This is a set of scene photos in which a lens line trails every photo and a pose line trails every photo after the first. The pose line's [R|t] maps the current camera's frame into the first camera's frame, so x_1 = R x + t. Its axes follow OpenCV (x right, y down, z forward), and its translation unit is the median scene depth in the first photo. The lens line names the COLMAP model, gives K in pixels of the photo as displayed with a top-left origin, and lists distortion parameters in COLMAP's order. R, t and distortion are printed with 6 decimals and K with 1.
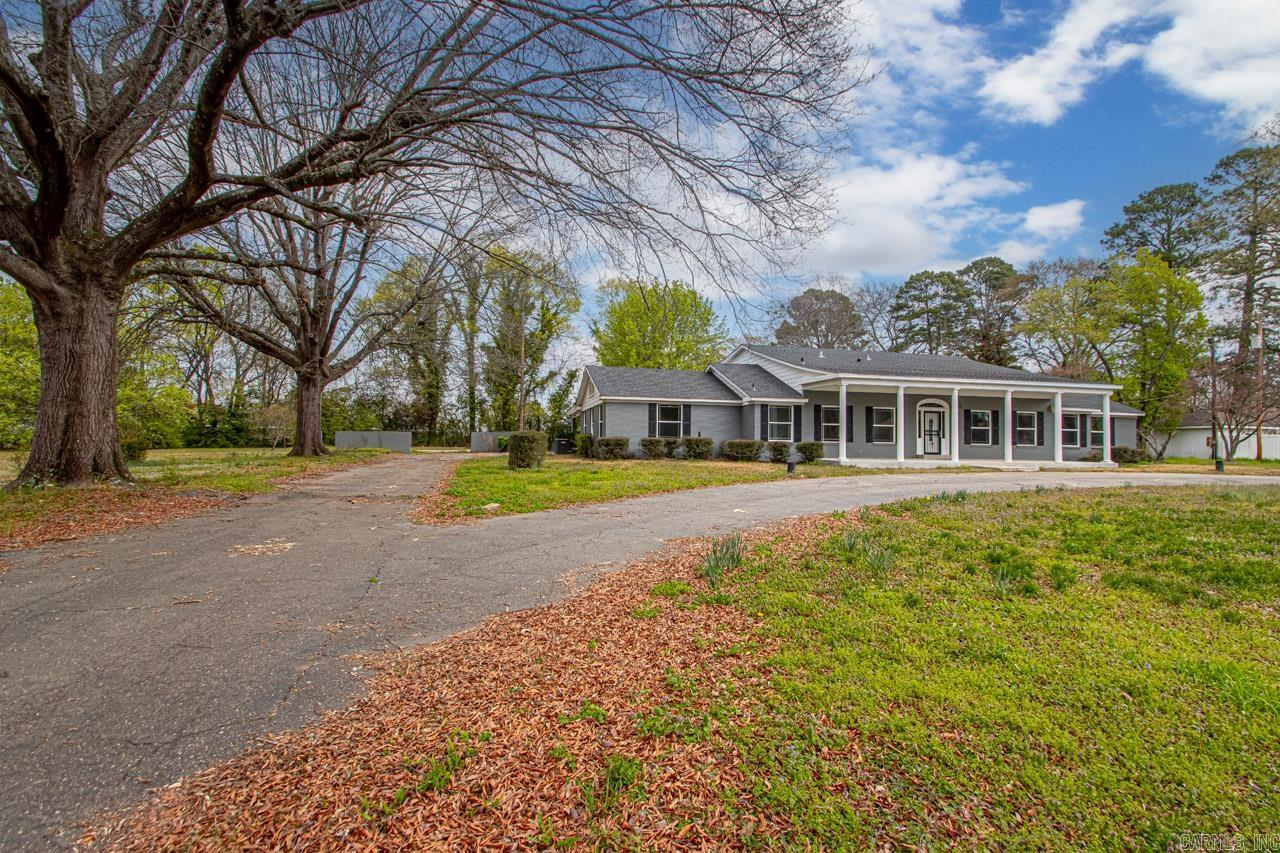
lens RADIAL K [[574.3, 0, 639.5], [0, 574.3, 458.8], [0, 0, 1]] dist [0.001223, 0.000144]
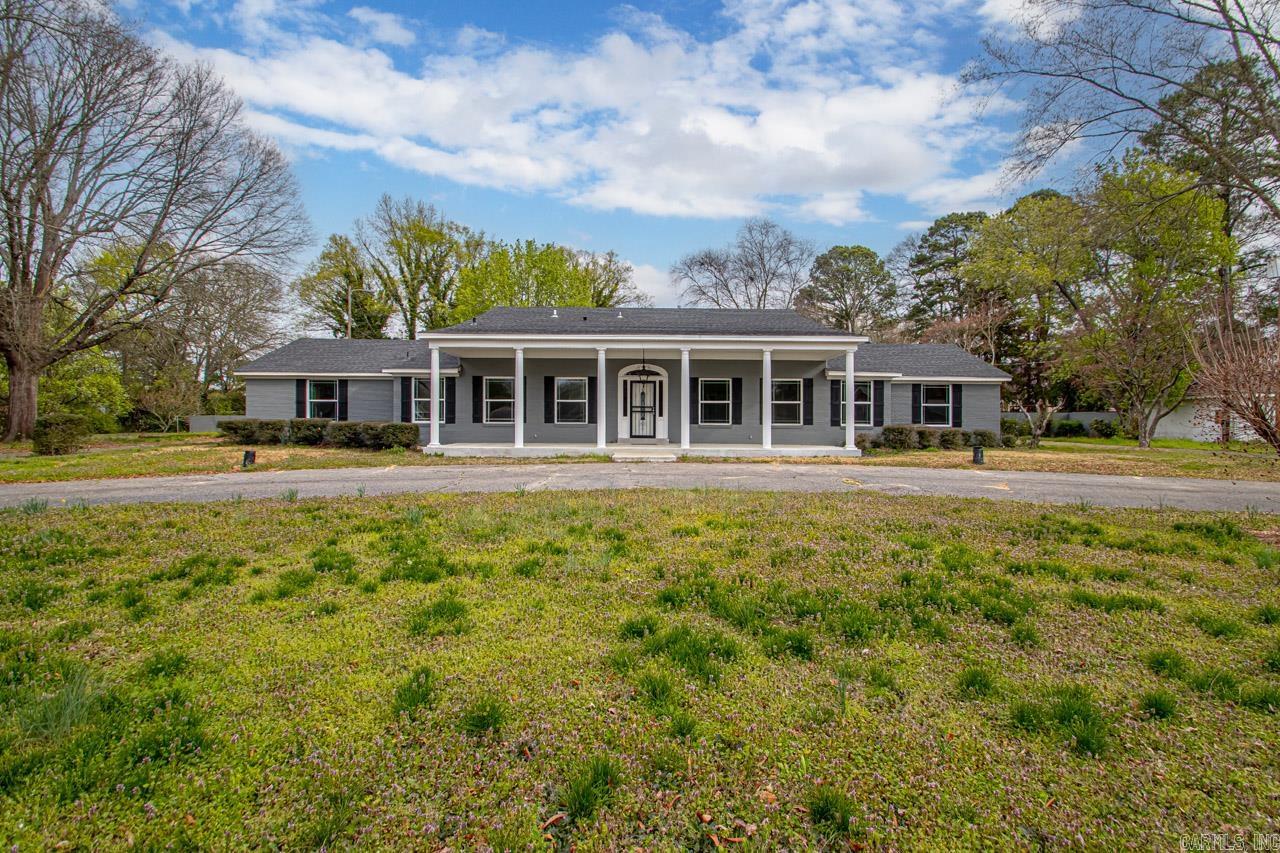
lens RADIAL K [[605.5, 0, 640.0], [0, 605.5, 426.5], [0, 0, 1]] dist [-0.001560, -0.000155]
pose [[0.977855, -0.007407, -0.209154, 0.673927], [0.001053, 0.999535, -0.030474, 0.001592], [0.209283, 0.029579, 0.977408, 0.220710]]
